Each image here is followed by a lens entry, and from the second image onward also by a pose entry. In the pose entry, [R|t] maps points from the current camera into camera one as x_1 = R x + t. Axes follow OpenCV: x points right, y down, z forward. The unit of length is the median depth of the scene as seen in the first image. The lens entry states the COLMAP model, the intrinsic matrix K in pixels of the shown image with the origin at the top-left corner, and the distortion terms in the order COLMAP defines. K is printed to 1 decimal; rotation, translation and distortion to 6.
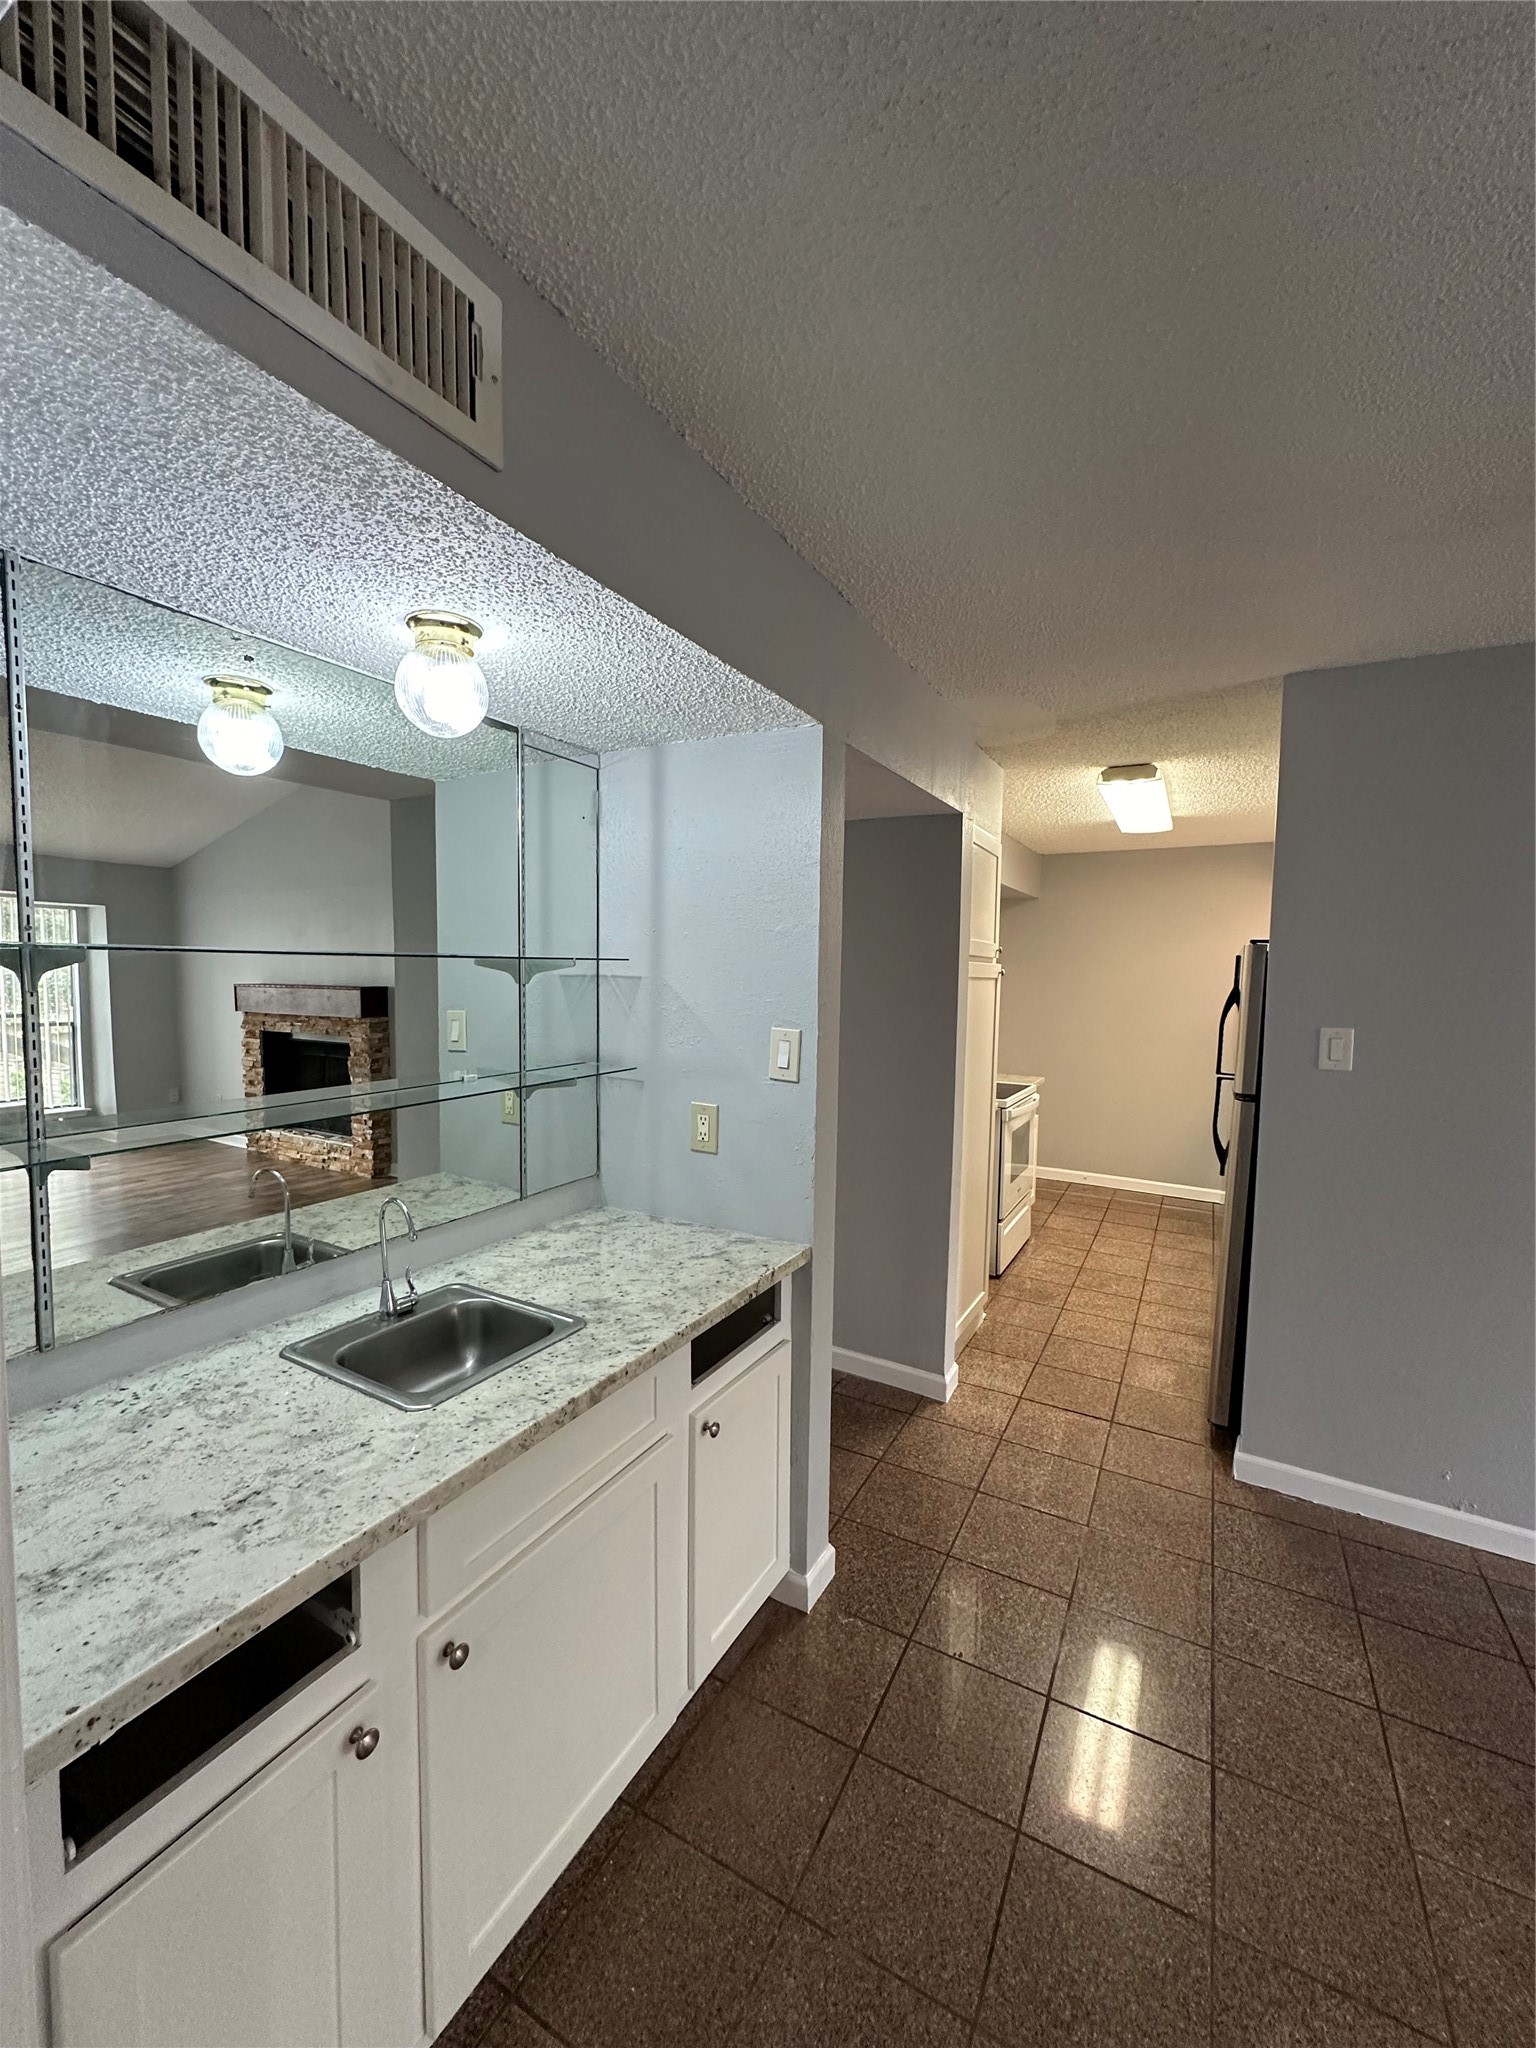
lens RADIAL K [[812.8, 0, 764.4], [0, 812.8, 1029.8], [0, 0, 1]] dist [-0.002980, 0.001056]
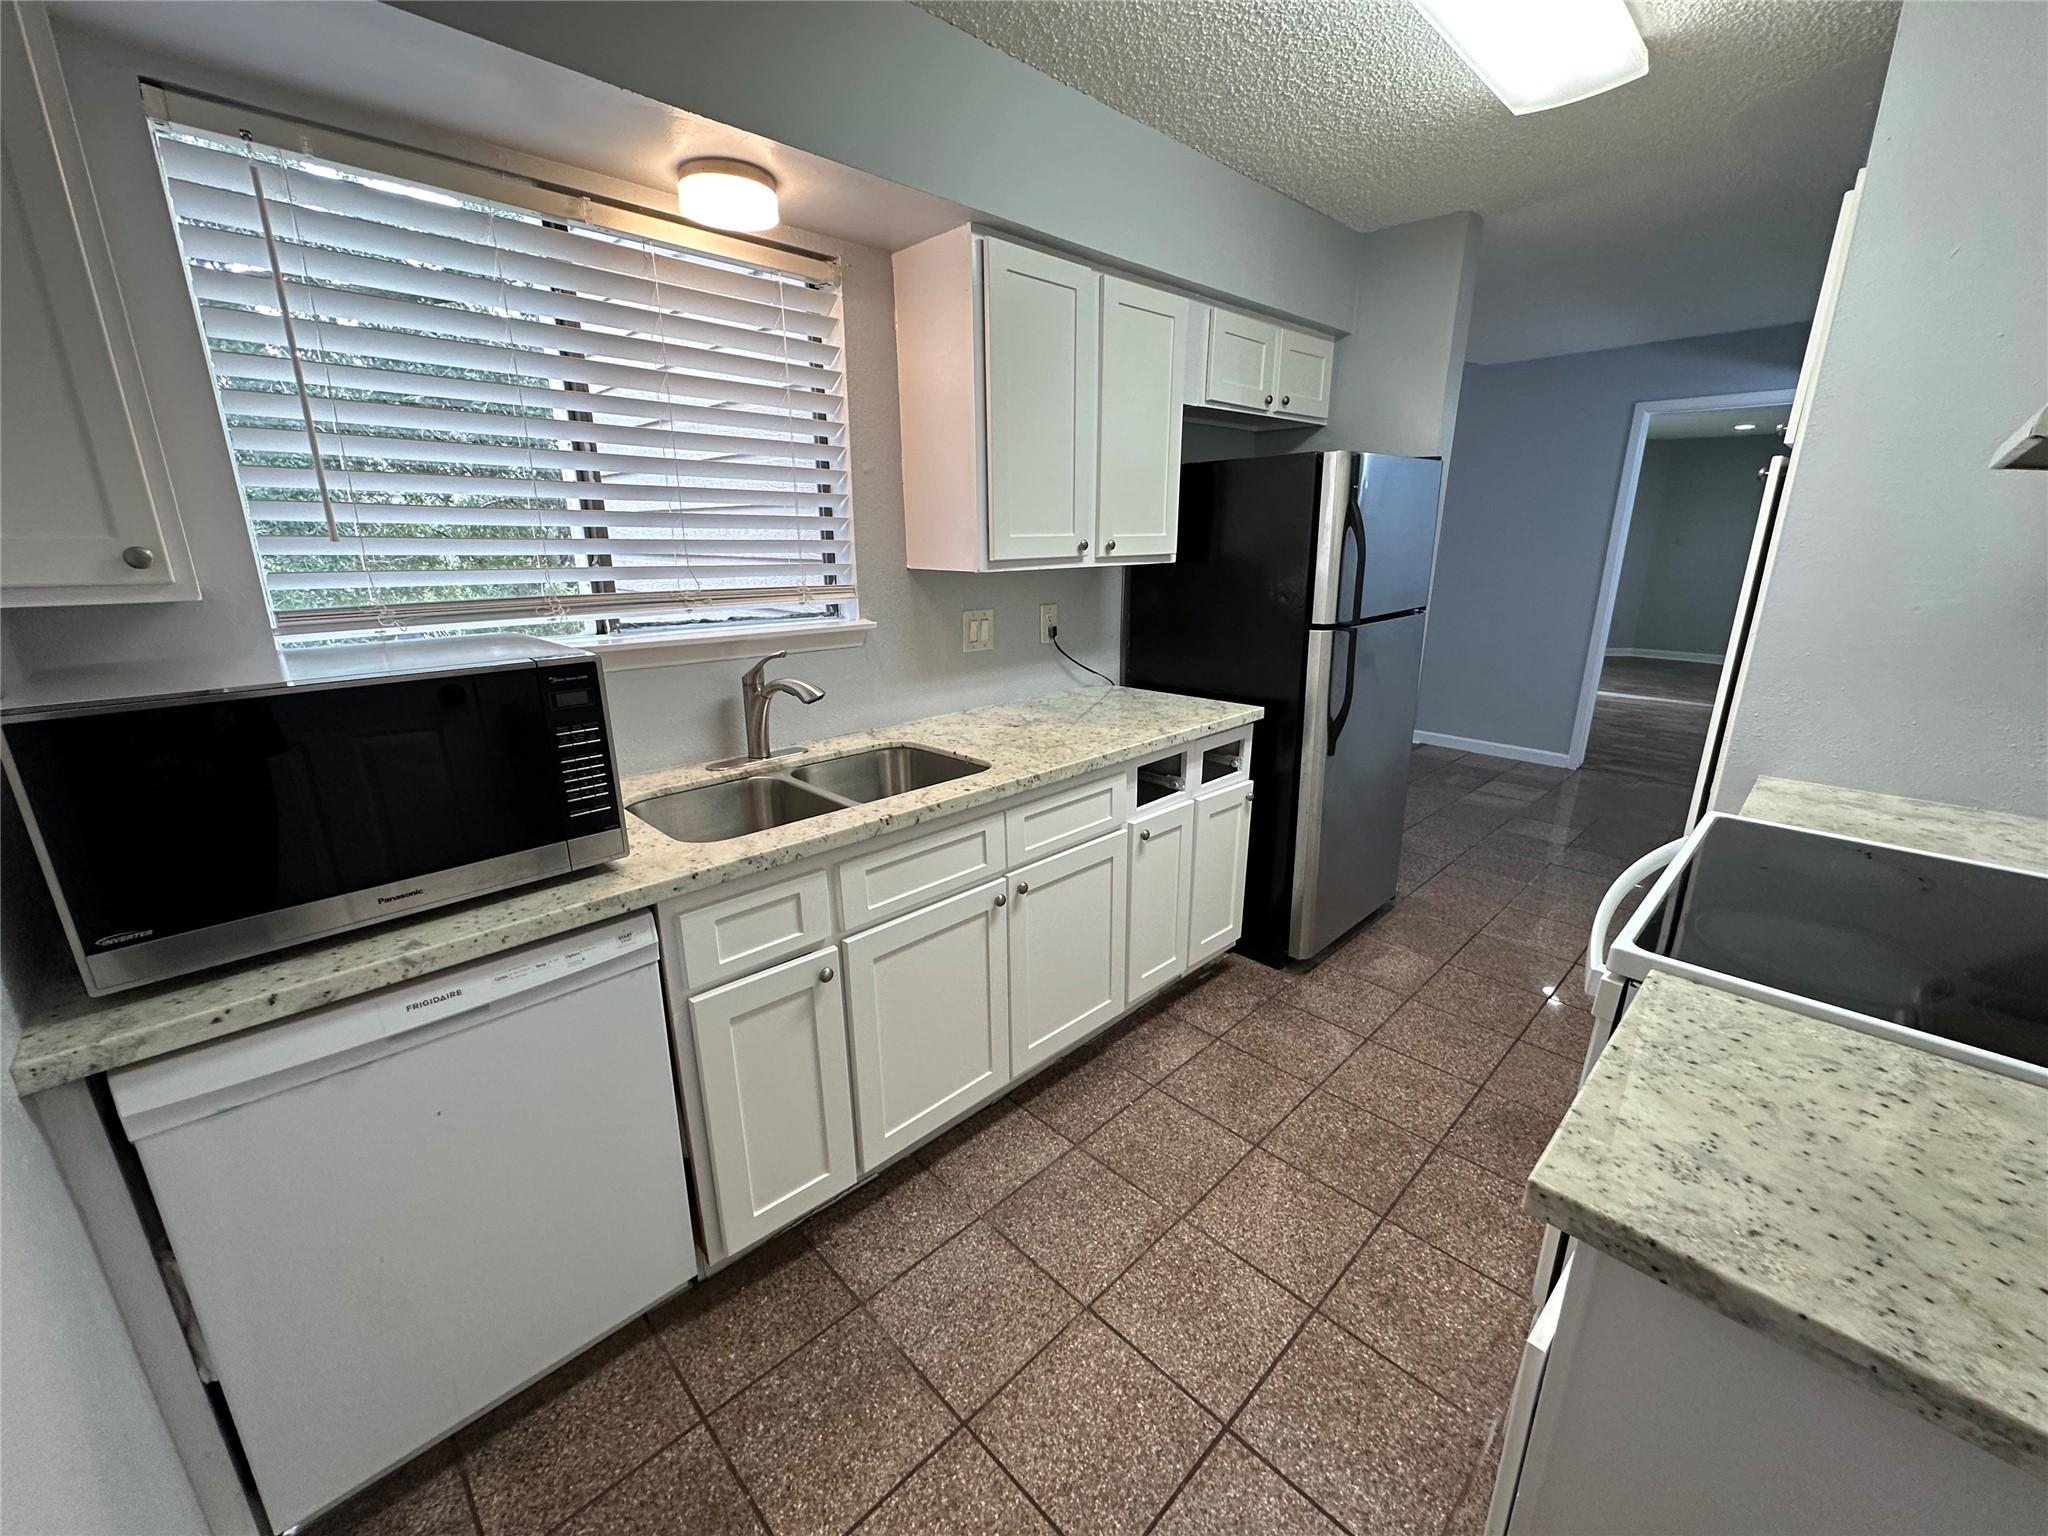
lens RADIAL K [[812.8, 0, 1025.1], [0, 812.8, 765.3], [0, 0, 1]] dist [-0.002980, 0.001056]
pose [[-0.956209, -0.094424, 0.277037, 0.576610], [0.008091, 0.937642, 0.347507, -0.078772], [-0.292574, 0.334531, -0.895818, 1.642779]]
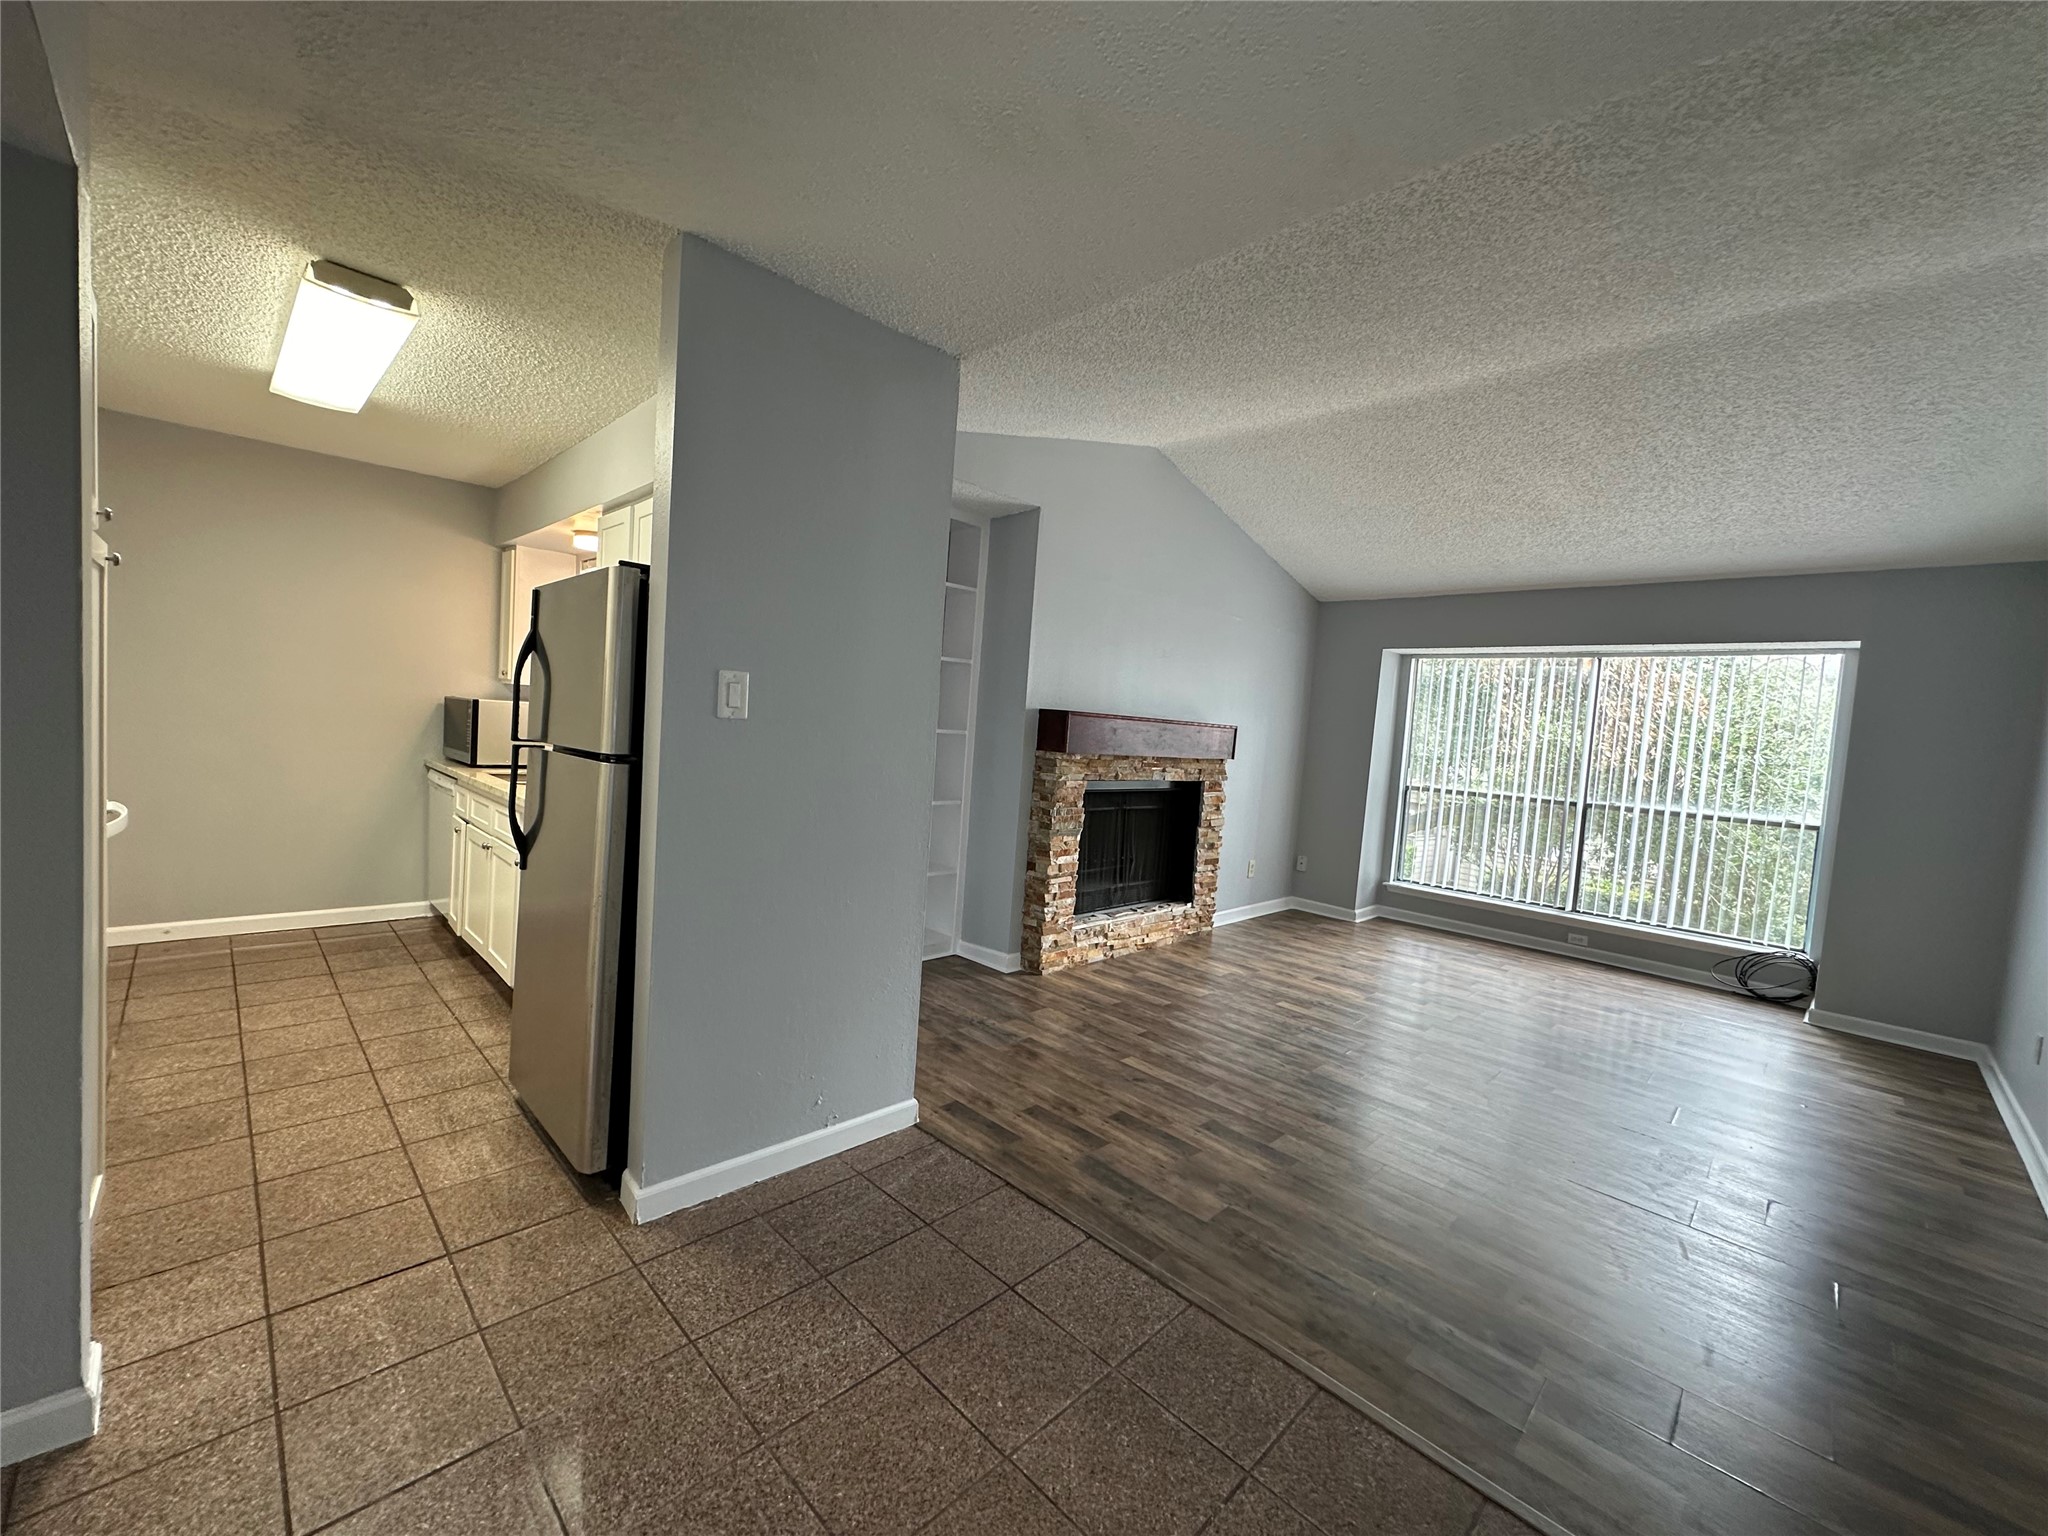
lens RADIAL K [[812.8, 0, 1022.3], [0, 812.8, 769.2], [0, 0, 1]] dist [-0.002980, 0.001056]
pose [[0.273780, -0.053530, 0.960302, -0.051962], [0.006249, 0.998528, 0.053879, 0.039225], [-0.961772, -0.008750, 0.273711, 0.291261]]
